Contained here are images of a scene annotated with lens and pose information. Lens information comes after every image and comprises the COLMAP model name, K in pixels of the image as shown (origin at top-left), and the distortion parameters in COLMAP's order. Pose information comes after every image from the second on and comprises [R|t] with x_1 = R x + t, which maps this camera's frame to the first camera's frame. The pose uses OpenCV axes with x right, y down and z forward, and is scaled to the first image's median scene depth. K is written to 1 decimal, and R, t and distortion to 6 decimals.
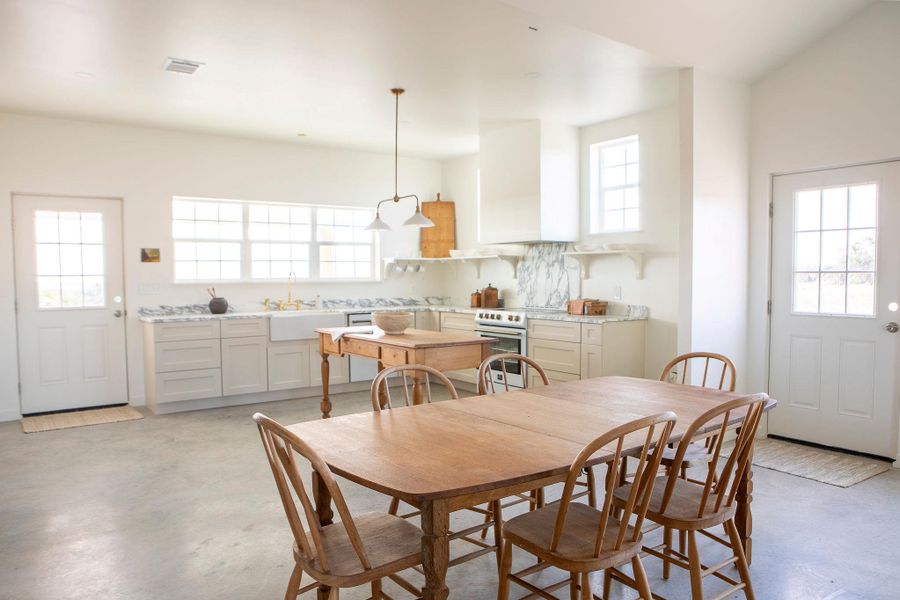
lens RADIAL K [[654.8, 0, 447.4], [0, 654.8, 295.0], [0, 0, 1]] dist [-0.051612, 0.021075]
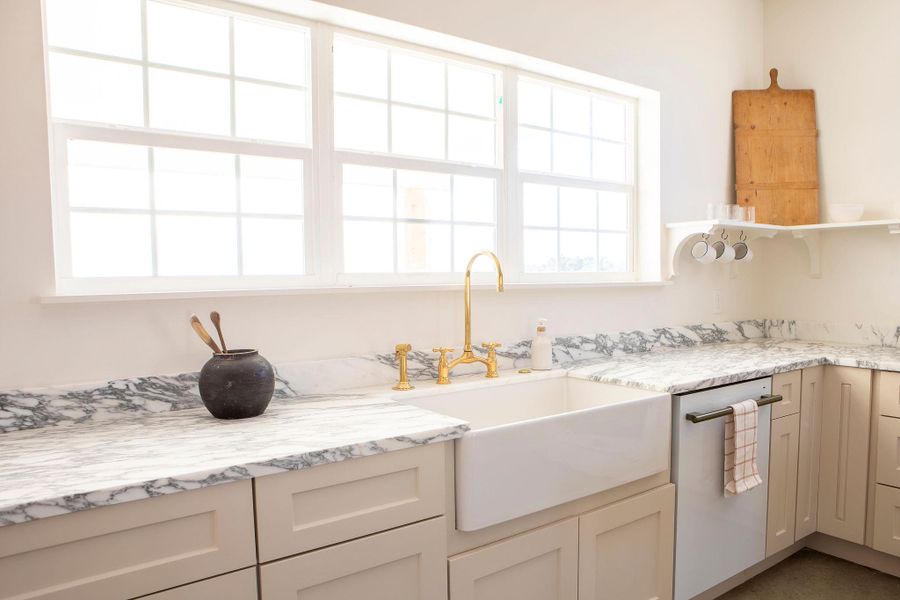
lens RADIAL K [[587.2, 0, 455.9], [0, 587.2, 320.7], [0, 0, 1]] dist [-0.053744, -0.000360]
pose [[0.999140, -0.007174, 0.040837, -0.280392], [0.005393, 0.999036, 0.043566, -0.017590], [-0.041110, -0.043308, 0.998216, 0.784074]]
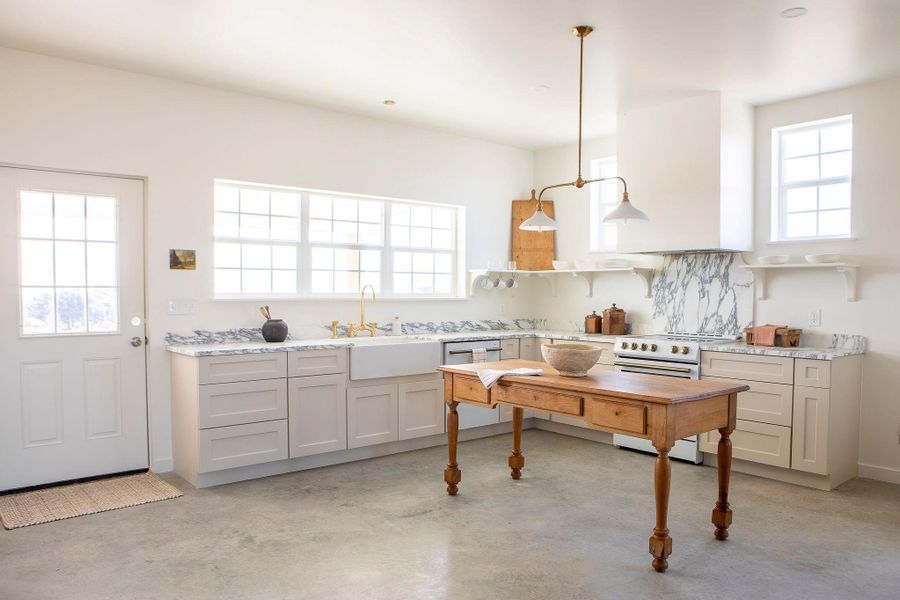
lens RADIAL K [[654.8, 0, 455.3], [0, 654.8, 305.5], [0, 0, 1]] dist [-0.051612, 0.021075]
pose [[0.995407, 0.009894, 0.095222, -0.224644], [-0.009012, 0.999912, -0.009690, -0.006595], [-0.095309, 0.008787, 0.995409, 0.259783]]
